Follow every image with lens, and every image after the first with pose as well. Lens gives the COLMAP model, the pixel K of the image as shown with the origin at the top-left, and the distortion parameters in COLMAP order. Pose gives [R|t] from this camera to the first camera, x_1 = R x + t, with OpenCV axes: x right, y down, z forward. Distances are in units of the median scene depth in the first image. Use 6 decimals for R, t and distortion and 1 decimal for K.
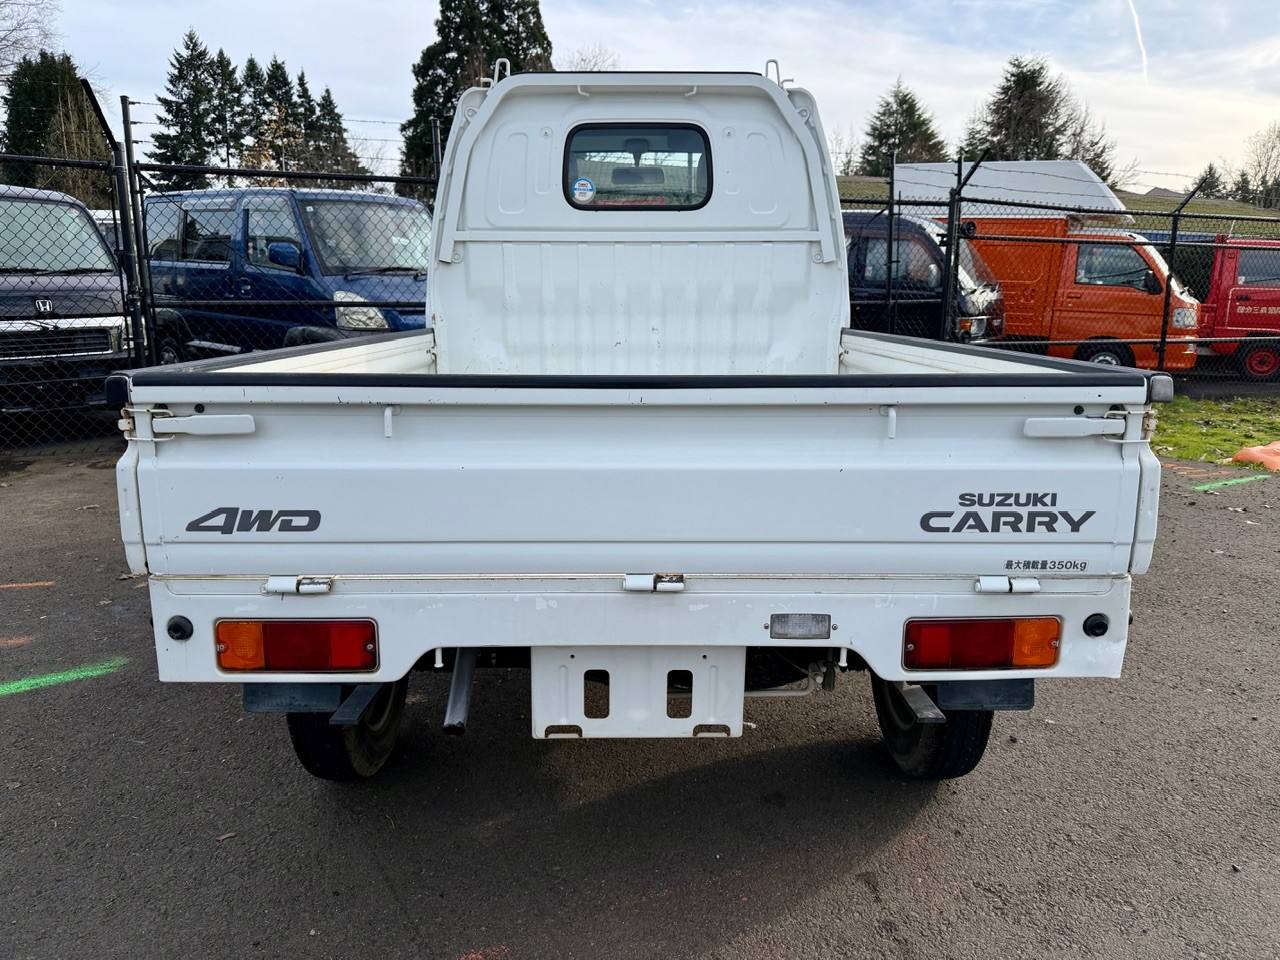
lens RADIAL K [[905.0, 0, 644.4], [0, 905.0, 492.5], [0, 0, 1]] dist [0.036501, -0.045067]
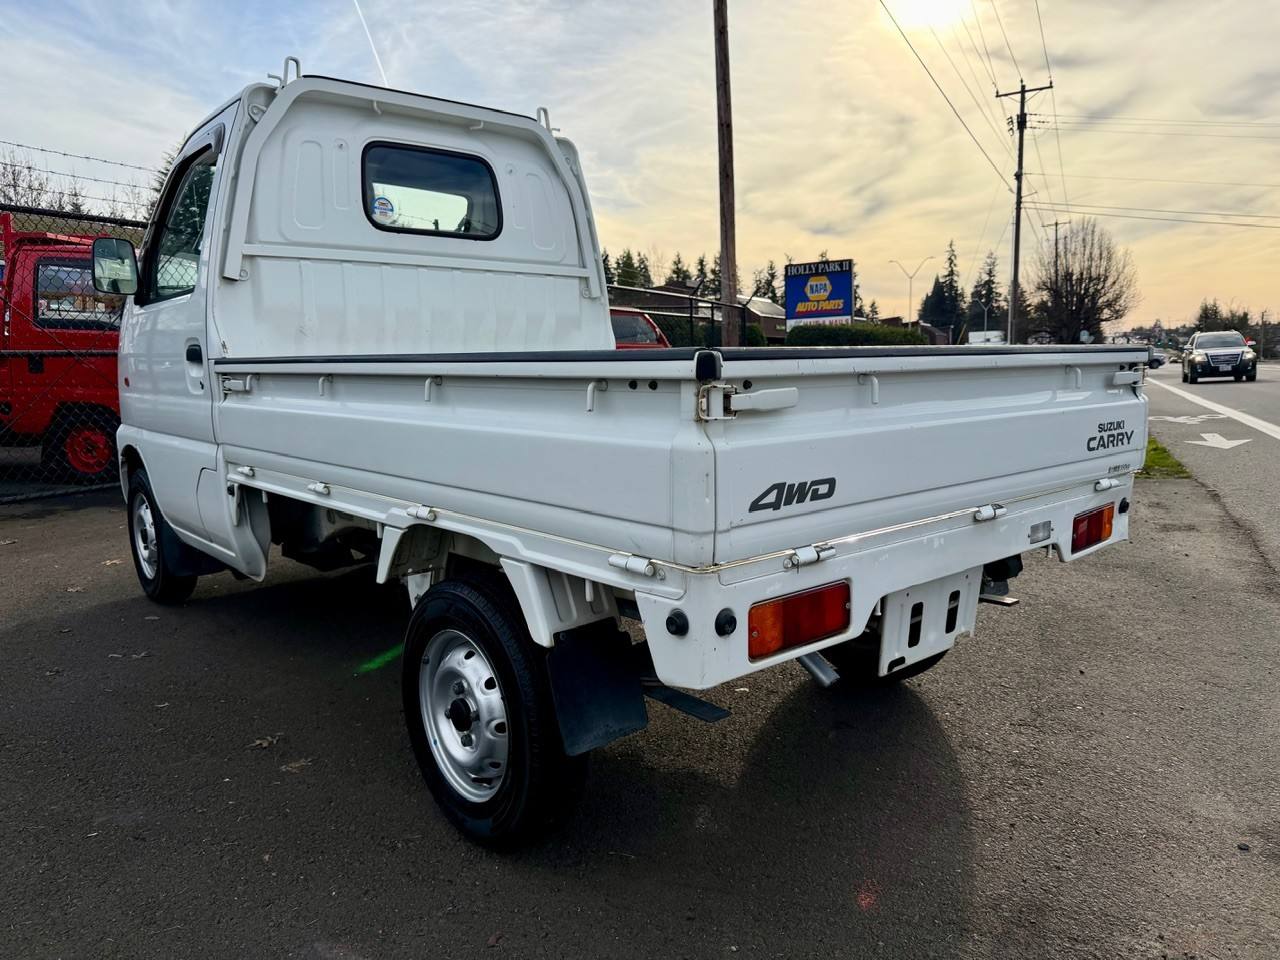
lens RADIAL K [[905.0, 0, 642.5], [0, 905.0, 478.6], [0, 0, 1]] dist [0.036501, -0.045067]
pose [[0.754673, -0.098869, 0.648609, -0.514135], [0.151084, 0.988201, -0.025155, 0.006179], [-0.638469, 0.116978, 0.760706, 0.148430]]
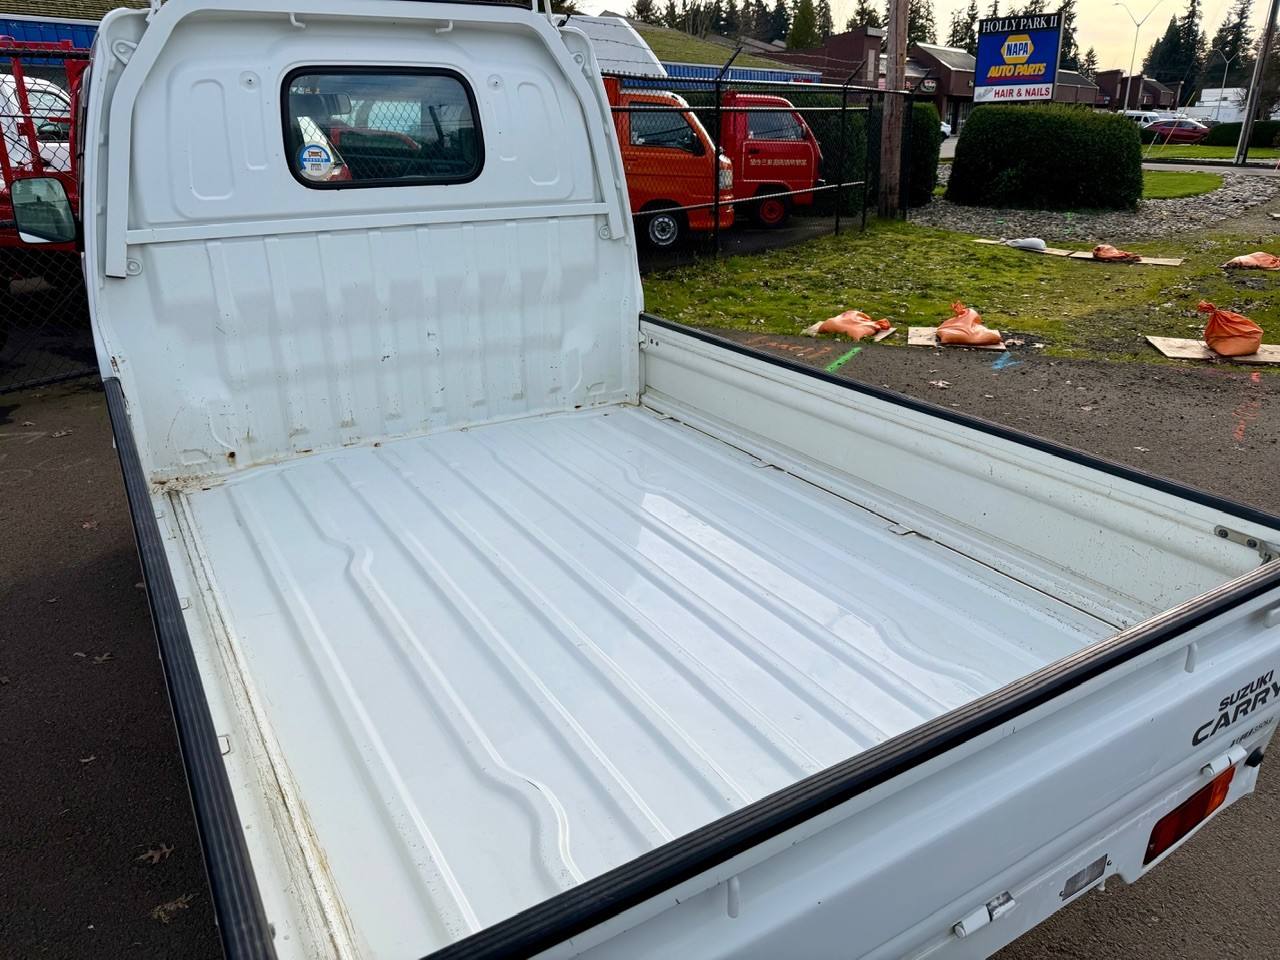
lens RADIAL K [[905.0, 0, 643.6], [0, 905.0, 472.3], [0, 0, 1]] dist [0.036501, -0.045067]
pose [[0.857324, -0.195053, 0.476392, -0.243381], [0.114777, 0.974567, 0.192469, -0.205047], [-0.501818, -0.110330, 0.857908, 0.220190]]
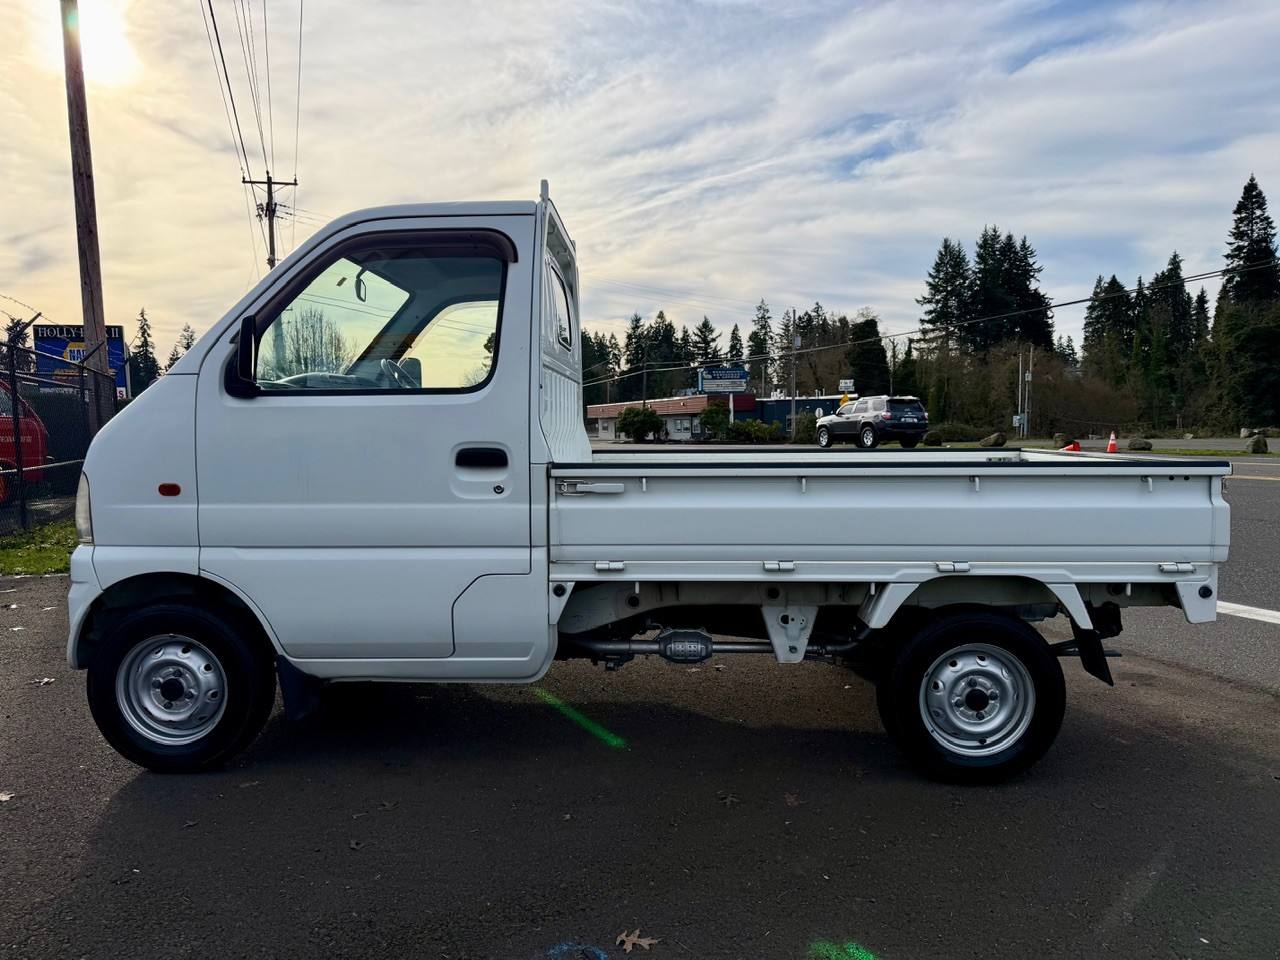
lens RADIAL K [[905.0, 0, 638.8], [0, 905.0, 479.2], [0, 0, 1]] dist [0.036501, -0.045067]
pose [[0.026547, -0.059975, 0.997847, -1.097767], [0.209736, 0.976315, 0.053101, -0.194528], [-0.977398, 0.207874, 0.038497, 0.910378]]
